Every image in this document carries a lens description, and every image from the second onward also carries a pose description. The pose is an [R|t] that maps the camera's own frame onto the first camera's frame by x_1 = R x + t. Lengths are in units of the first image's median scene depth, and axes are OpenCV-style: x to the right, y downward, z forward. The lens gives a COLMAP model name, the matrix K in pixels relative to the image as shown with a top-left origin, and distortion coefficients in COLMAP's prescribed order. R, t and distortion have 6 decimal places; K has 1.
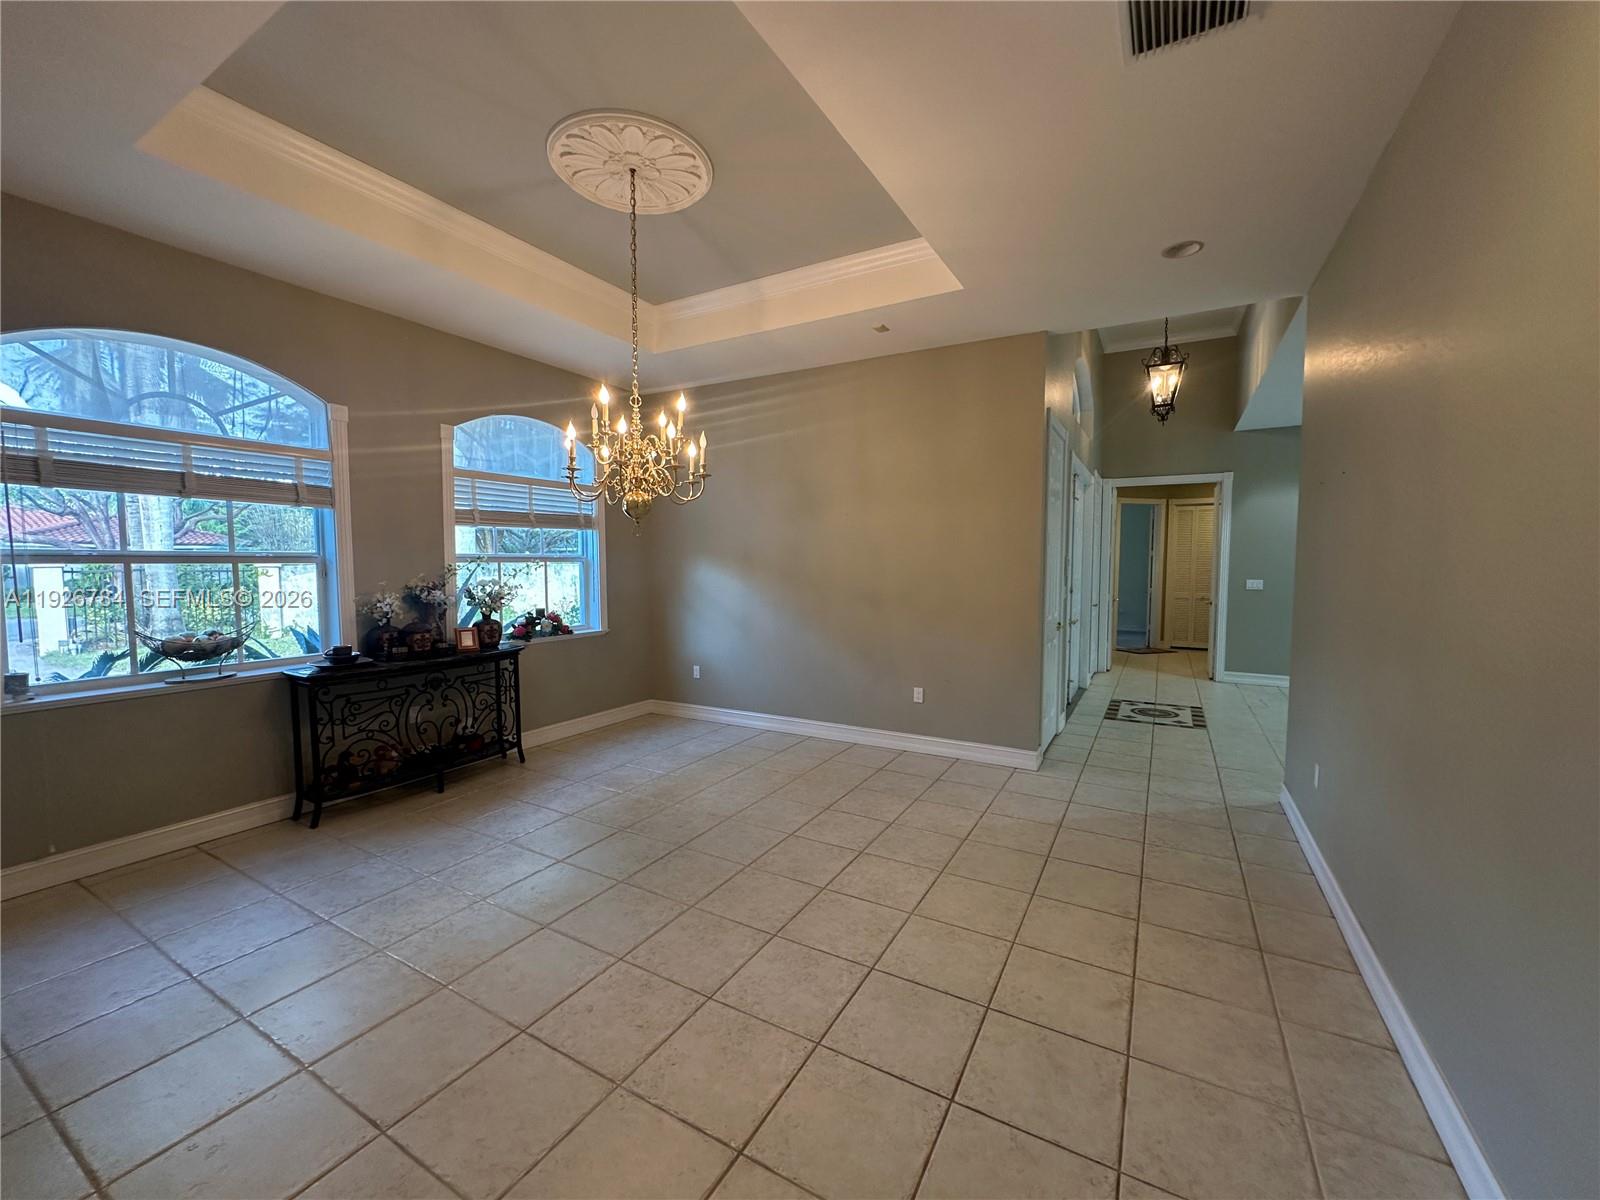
lens RADIAL K [[640.1, 0, 804.1], [0, 640.1, 603.9], [0, 0, 1]] dist [0.001284, -0.000006]
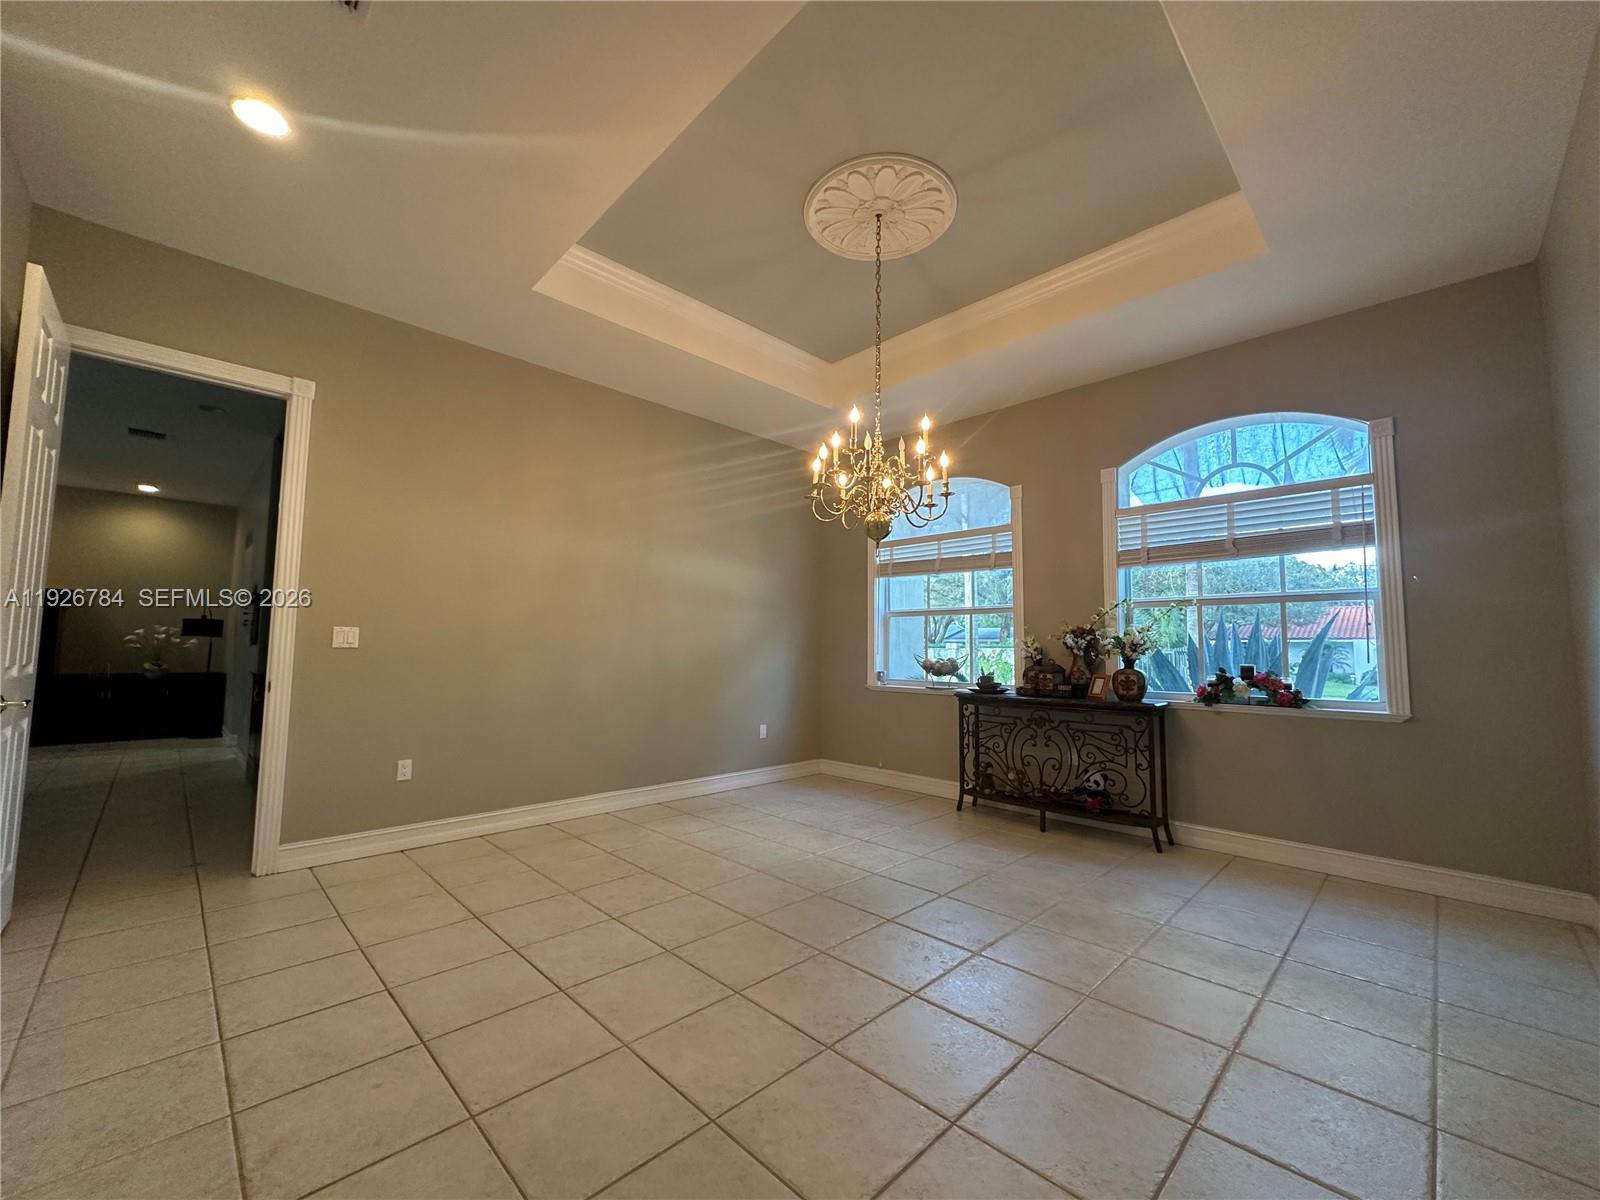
lens RADIAL K [[640.1, 0, 798.7], [0, 640.1, 600.6], [0, 0, 1]] dist [0.001284, -0.000006]
pose [[-0.268454, -0.080585, -0.959916, 0.579038], [-0.078577, 0.995006, -0.061556, 0.024296], [0.960082, 0.058903, -0.273445, 0.945947]]
